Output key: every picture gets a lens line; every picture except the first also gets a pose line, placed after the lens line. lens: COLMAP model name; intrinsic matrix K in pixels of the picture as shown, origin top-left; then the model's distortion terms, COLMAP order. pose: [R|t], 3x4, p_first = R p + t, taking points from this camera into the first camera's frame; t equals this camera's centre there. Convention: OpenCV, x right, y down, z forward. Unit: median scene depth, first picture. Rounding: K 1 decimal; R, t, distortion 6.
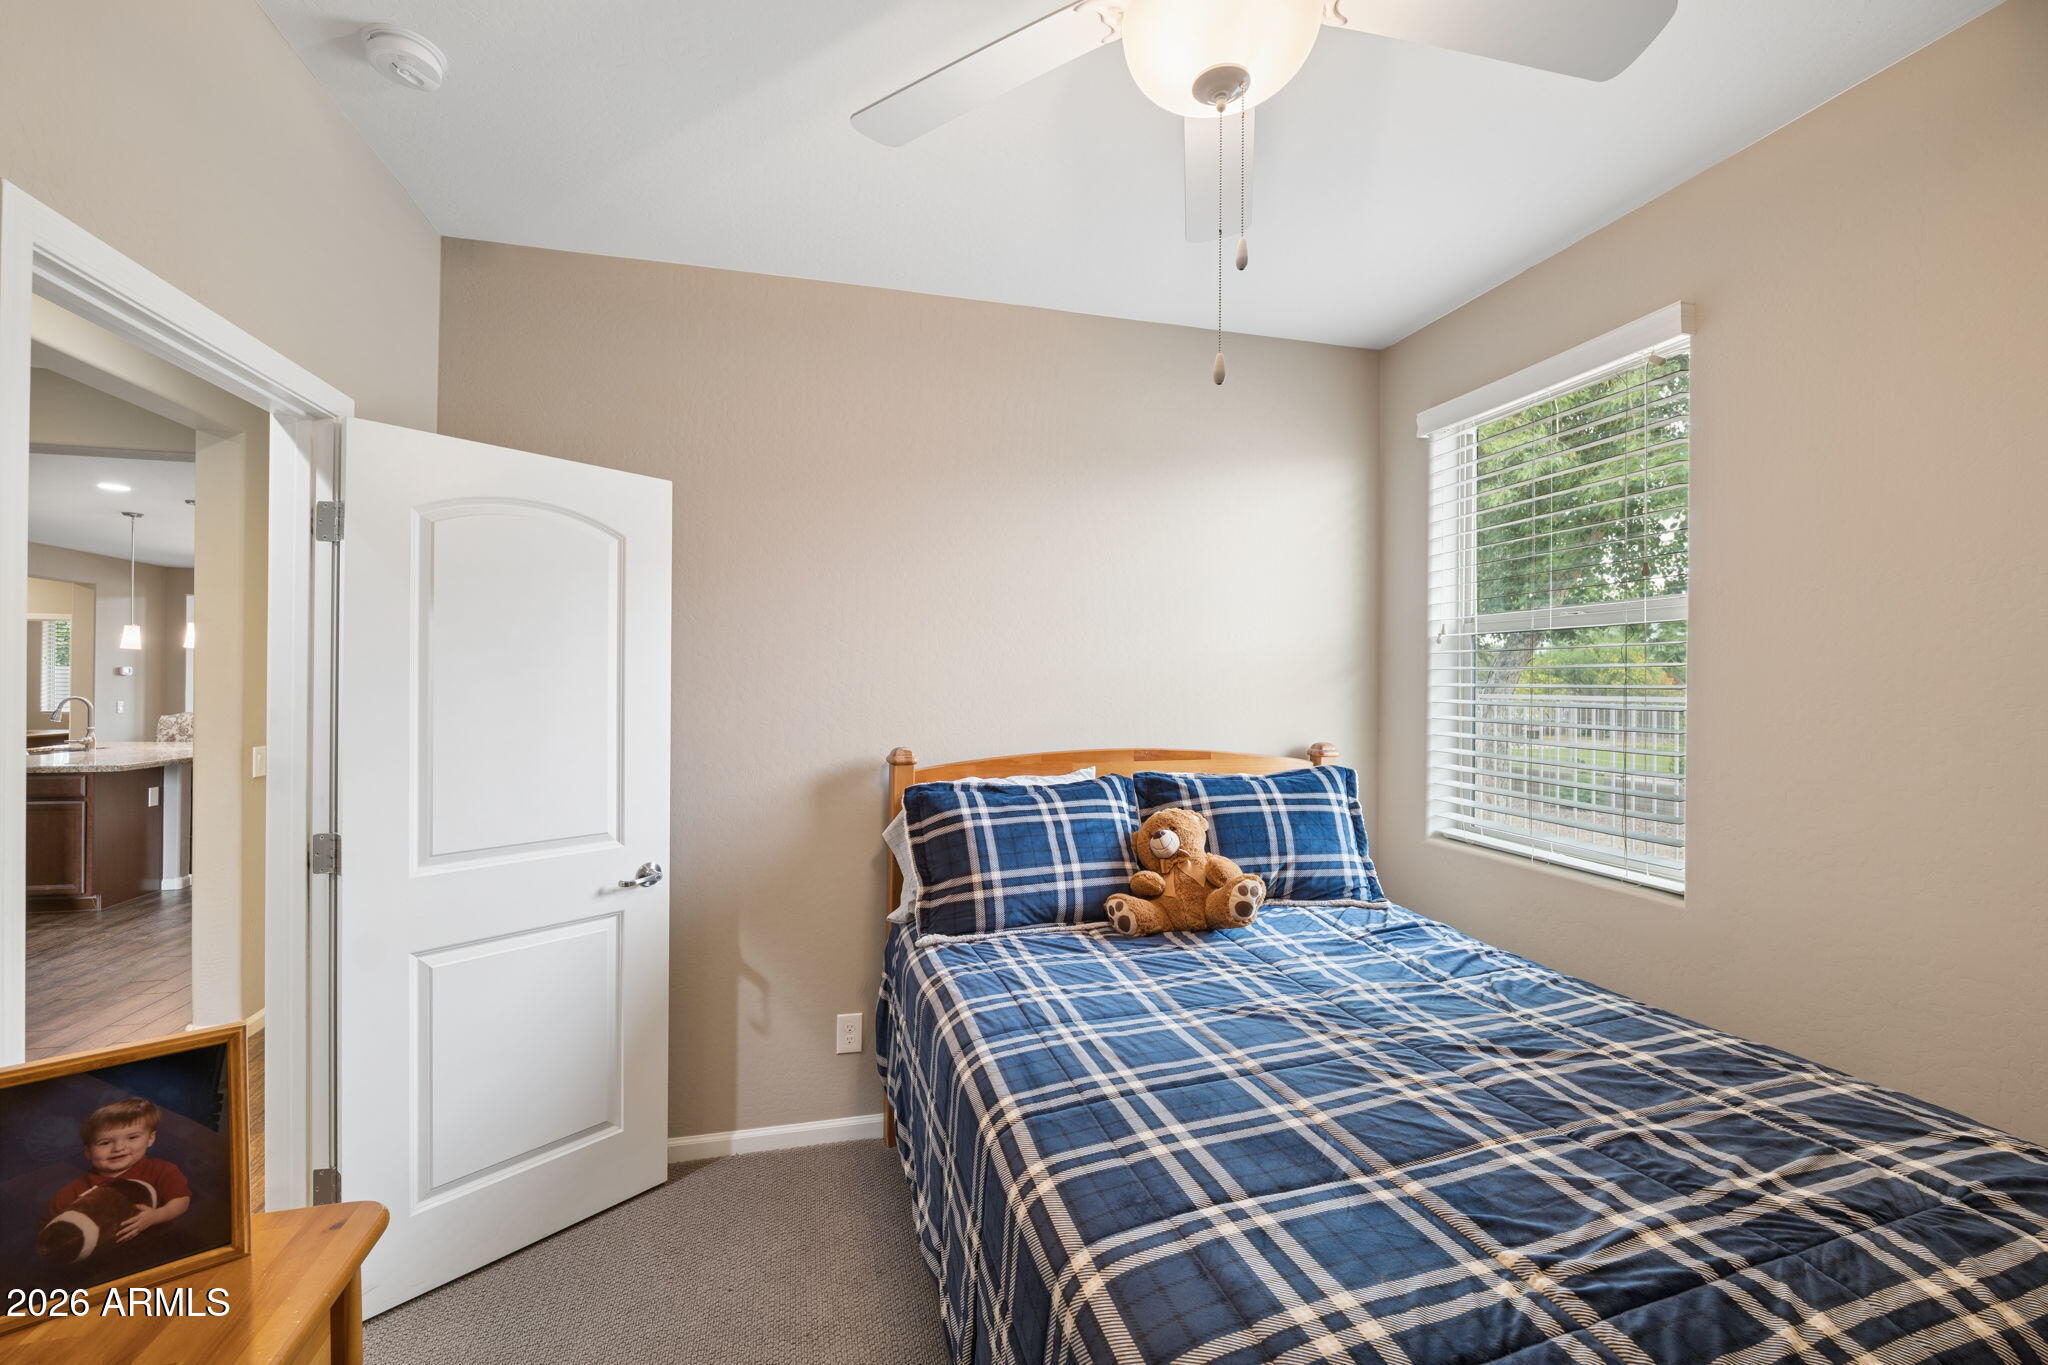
lens RADIAL K [[834.6, 0, 1024.0], [0, 834.6, 682.5], [0, 0, 1]] dist [-0.008780, 0.000262]
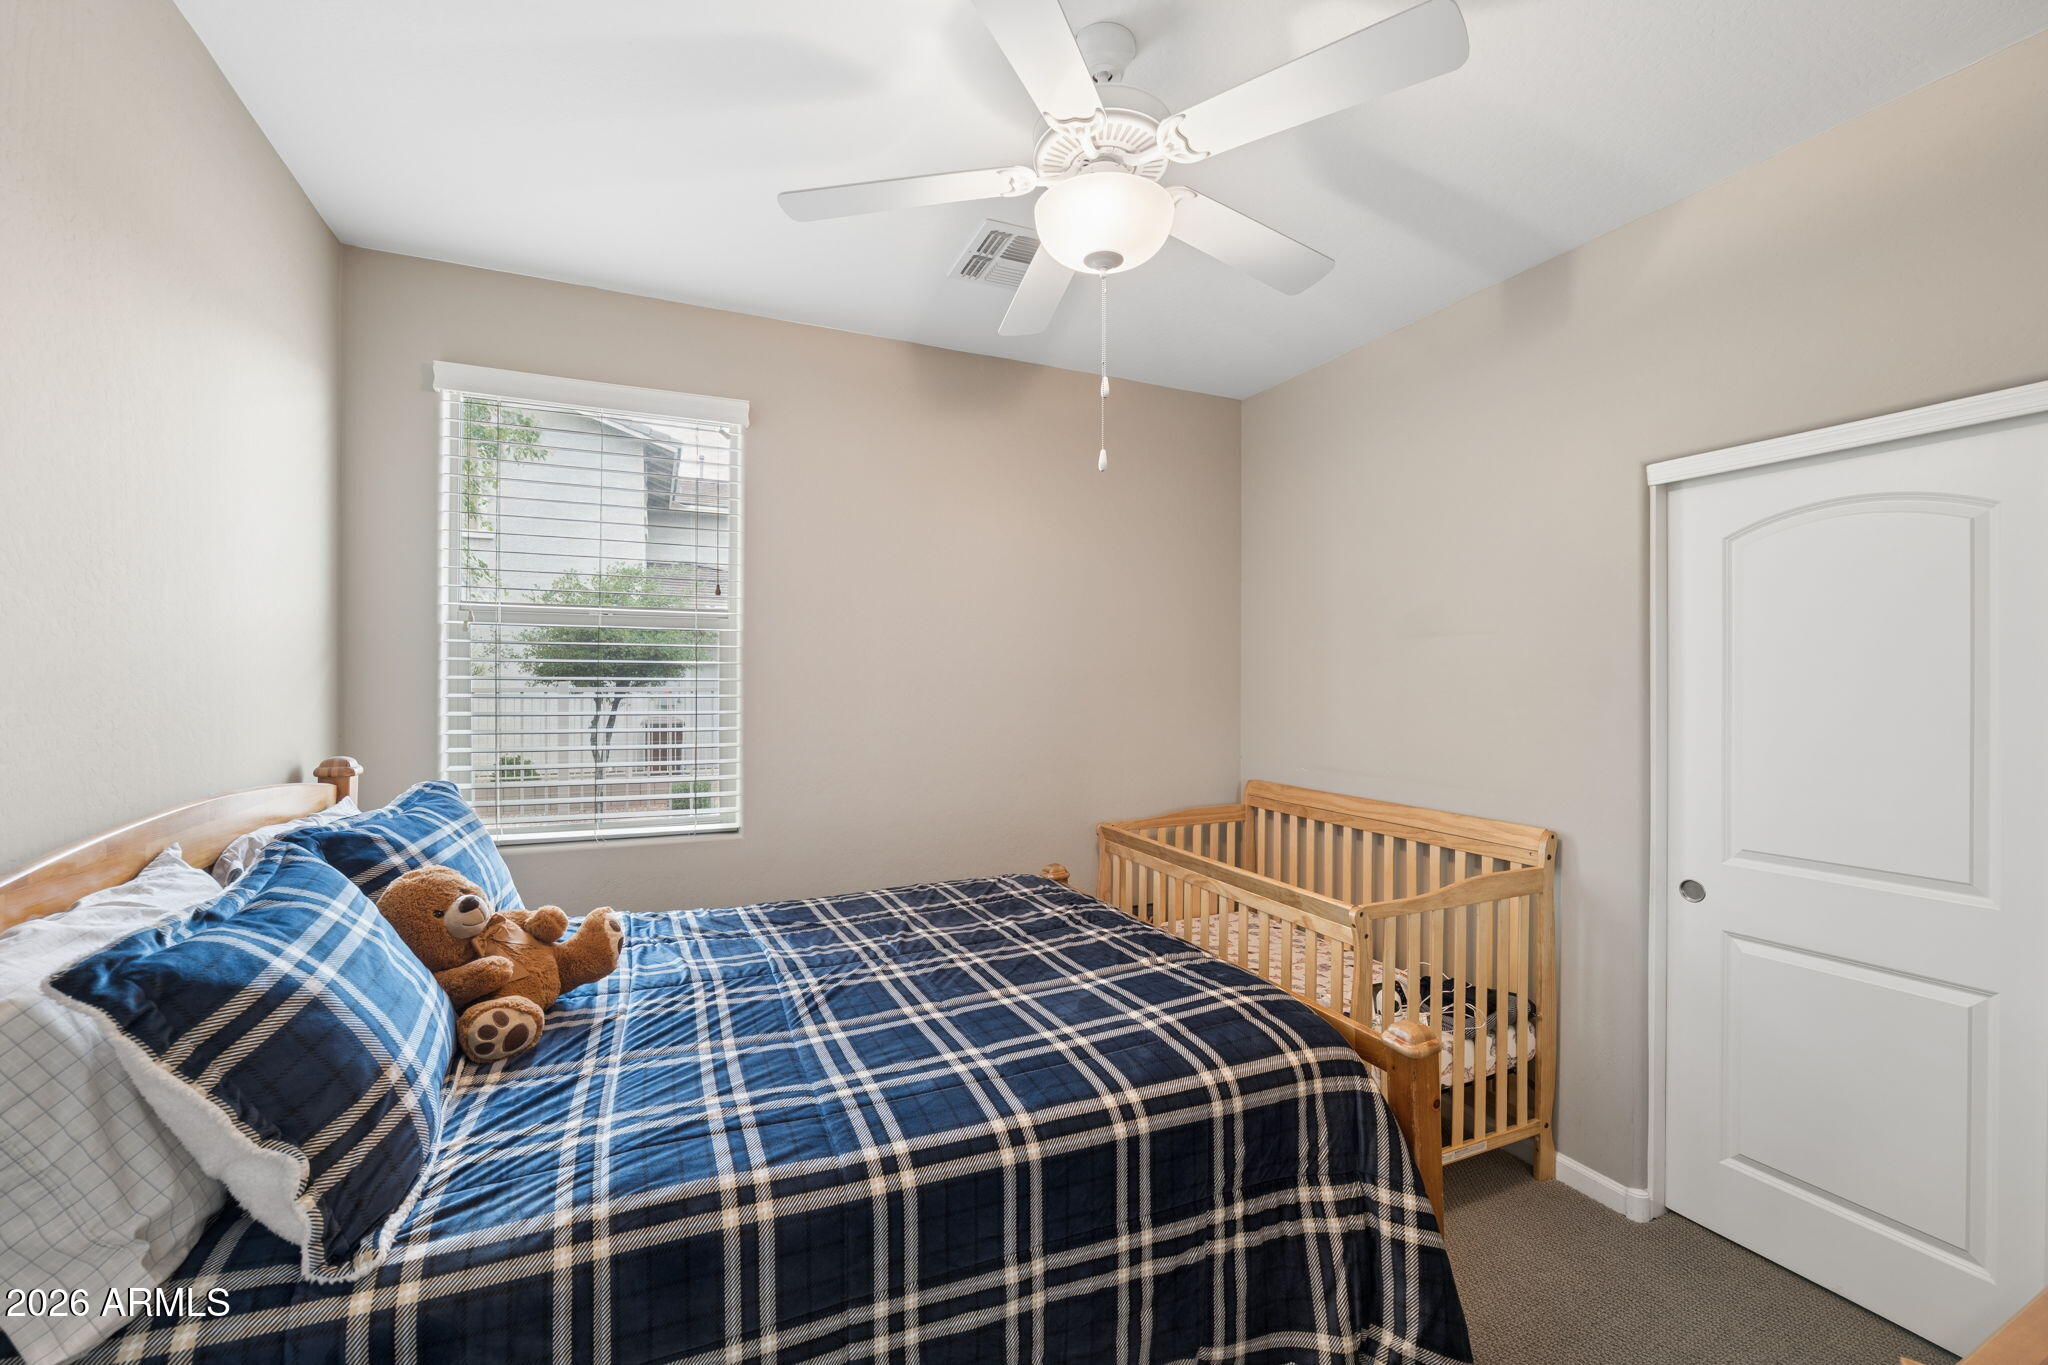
lens RADIAL K [[834.6, 0, 1024.0], [0, 834.6, 682.5], [0, 0, 1]] dist [-0.008780, 0.000262]
pose [[-0.175621, -0.012397, 0.984380, -0.738350], [-0.013101, 0.999862, 0.010255, -0.009773], [-0.984371, -0.011096, -0.175759, 0.881563]]
